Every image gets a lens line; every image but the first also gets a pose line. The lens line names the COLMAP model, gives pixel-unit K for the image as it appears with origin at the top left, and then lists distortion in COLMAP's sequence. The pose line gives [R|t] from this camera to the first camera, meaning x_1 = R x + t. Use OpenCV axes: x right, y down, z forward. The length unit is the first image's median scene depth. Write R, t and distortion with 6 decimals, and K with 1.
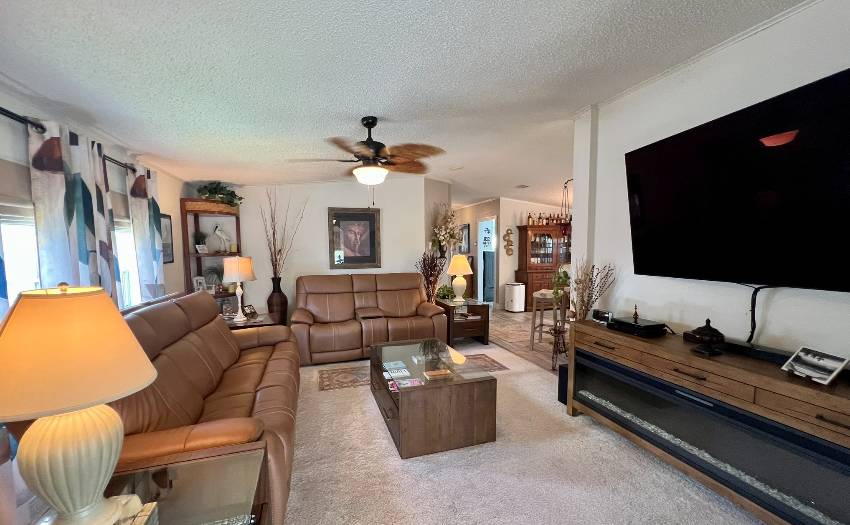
lens RADIAL K [[348.5, 0, 421.5], [0, 348.5, 268.8], [0, 0, 1]] dist [0.000768, 0.000029]
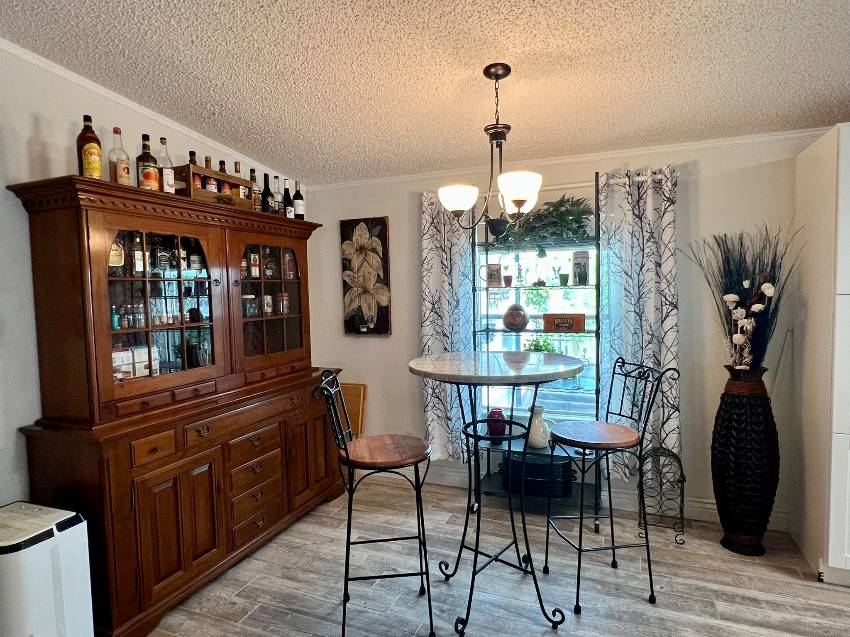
lens RADIAL K [[495.8, 0, 421.2], [0, 495.8, 320.3], [0, 0, 1]] dist [-0.018082, -0.001174]
pose [[0.641961, -0.057928, 0.764546, 0.217914], [0.066957, 0.997568, 0.019362, -0.044315], [-0.763808, 0.038762, 0.644278, 0.697210]]
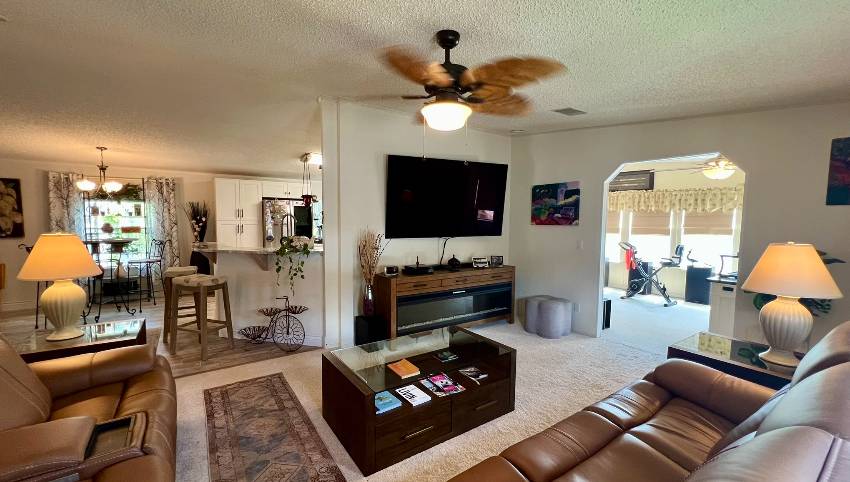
lens RADIAL K [[344.2, 0, 419.8], [0, 344.2, 245.3], [0, 0, 1]] dist [-0.003561, -0.000021]
pose [[-0.281241, -0.073187, 0.956842, -0.299845], [0.049592, 0.994647, 0.090655, -0.029729], [-0.958355, 0.072947, -0.276106, 0.472110]]
